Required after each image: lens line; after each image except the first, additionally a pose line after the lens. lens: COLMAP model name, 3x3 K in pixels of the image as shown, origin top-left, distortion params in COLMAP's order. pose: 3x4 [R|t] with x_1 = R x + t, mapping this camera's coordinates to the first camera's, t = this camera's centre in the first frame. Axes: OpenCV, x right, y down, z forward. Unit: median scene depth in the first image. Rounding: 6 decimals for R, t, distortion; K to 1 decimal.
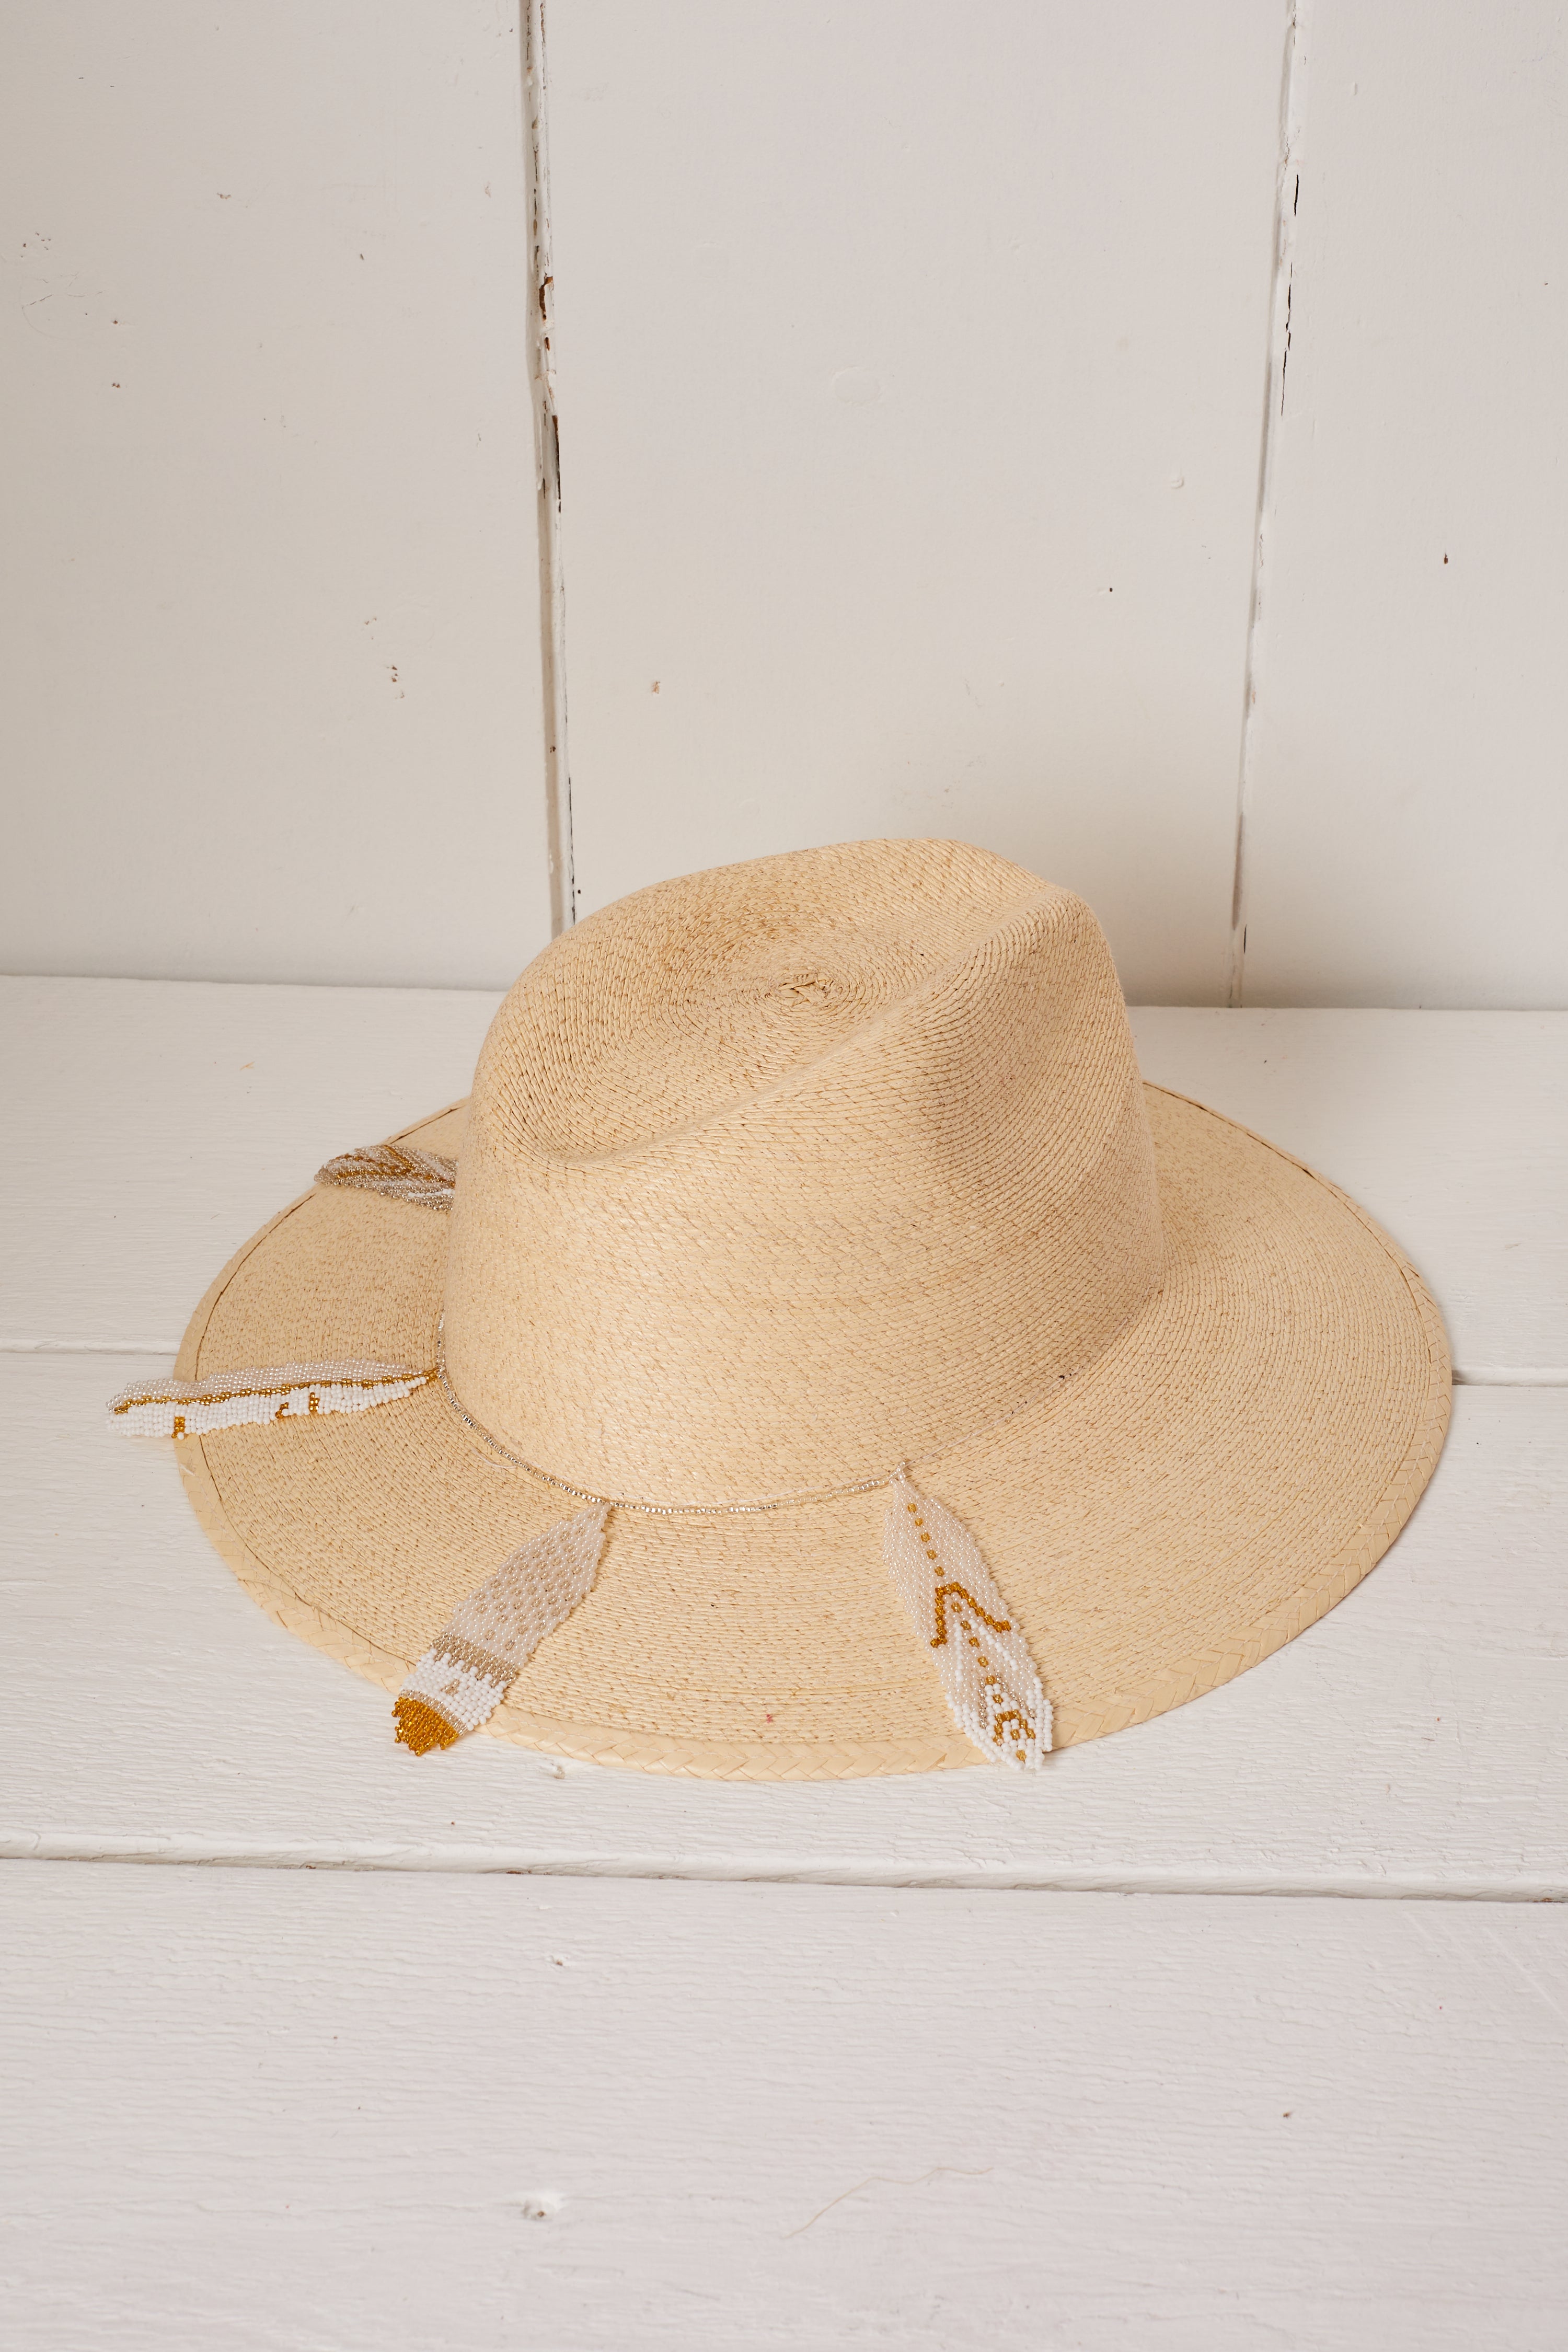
lens RADIAL K [[3560.8, 0, 786.5], [0, 3560.8, 912.9], [0, 0, 1]] dist [-0.009287, 0.030212]
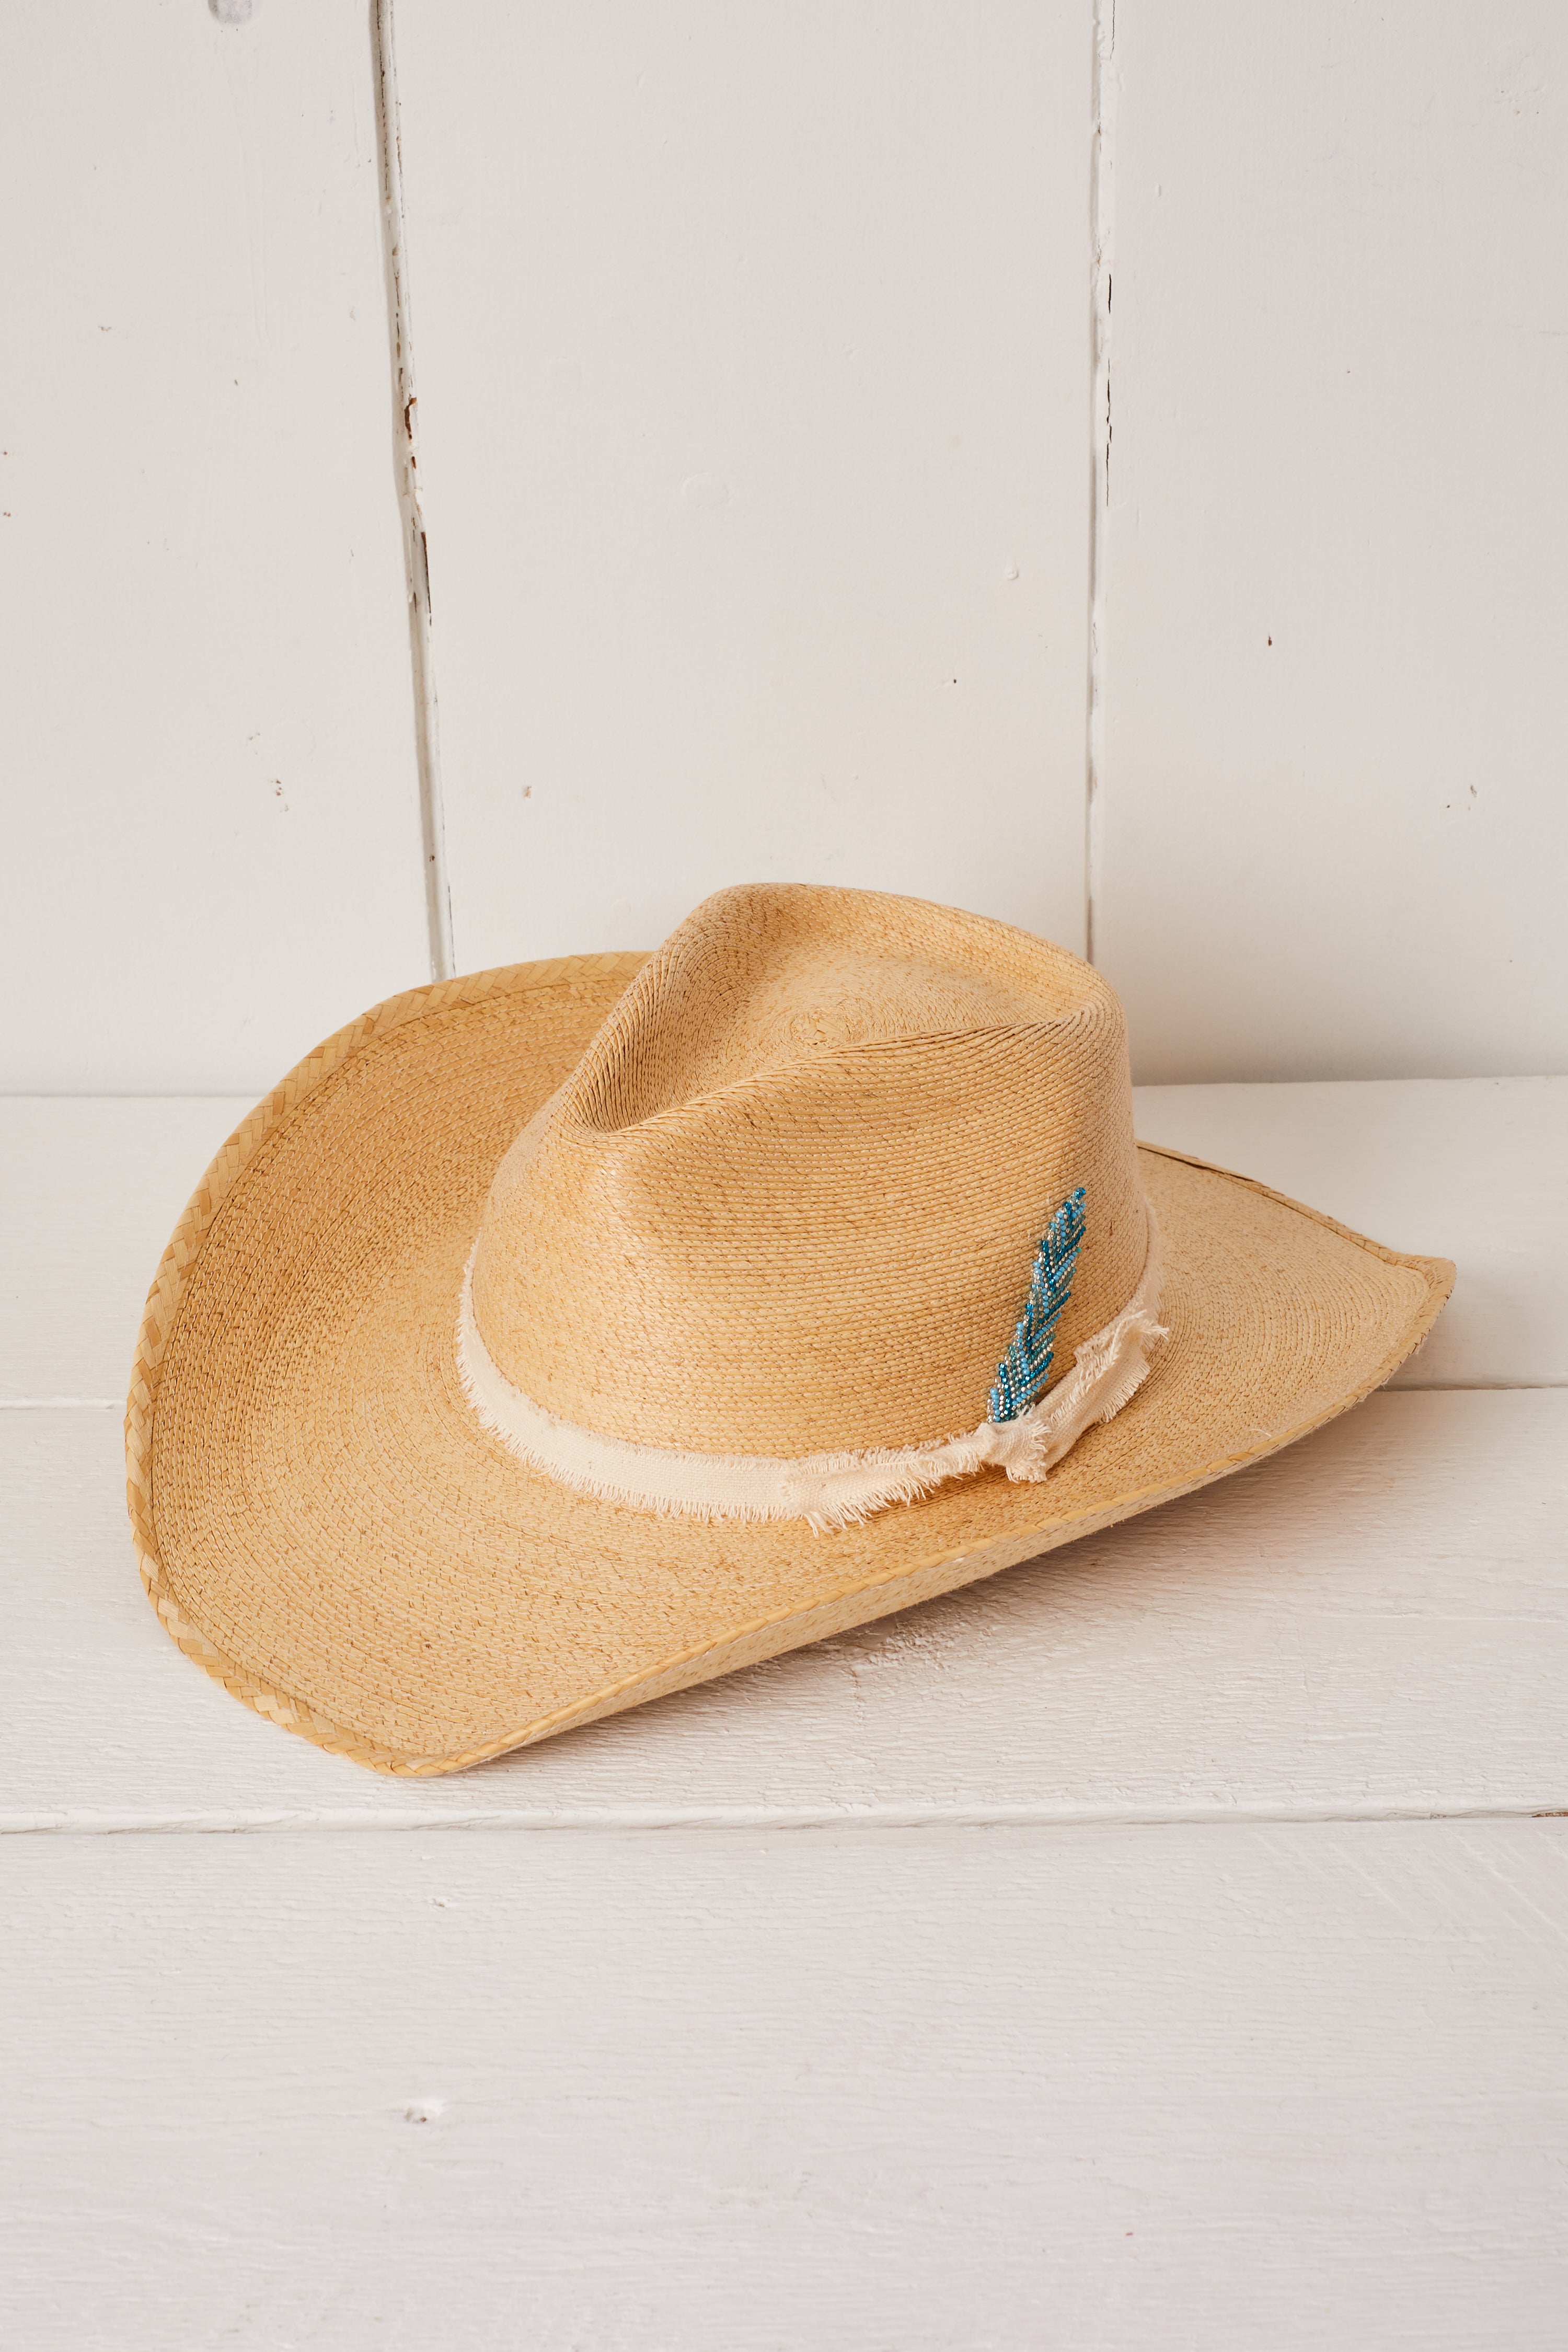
lens RADIAL K [[3507.4, 0, 749.0], [0, 3507.4, 982.7], [0, 0, 1]] dist [-0.013051, 0.051551]
pose [[0.999462, -0.031274, 0.009847, 0.023140], [0.031952, 0.996396, -0.078576, 0.105715], [-0.007354, 0.078848, 0.996859, -0.039157]]
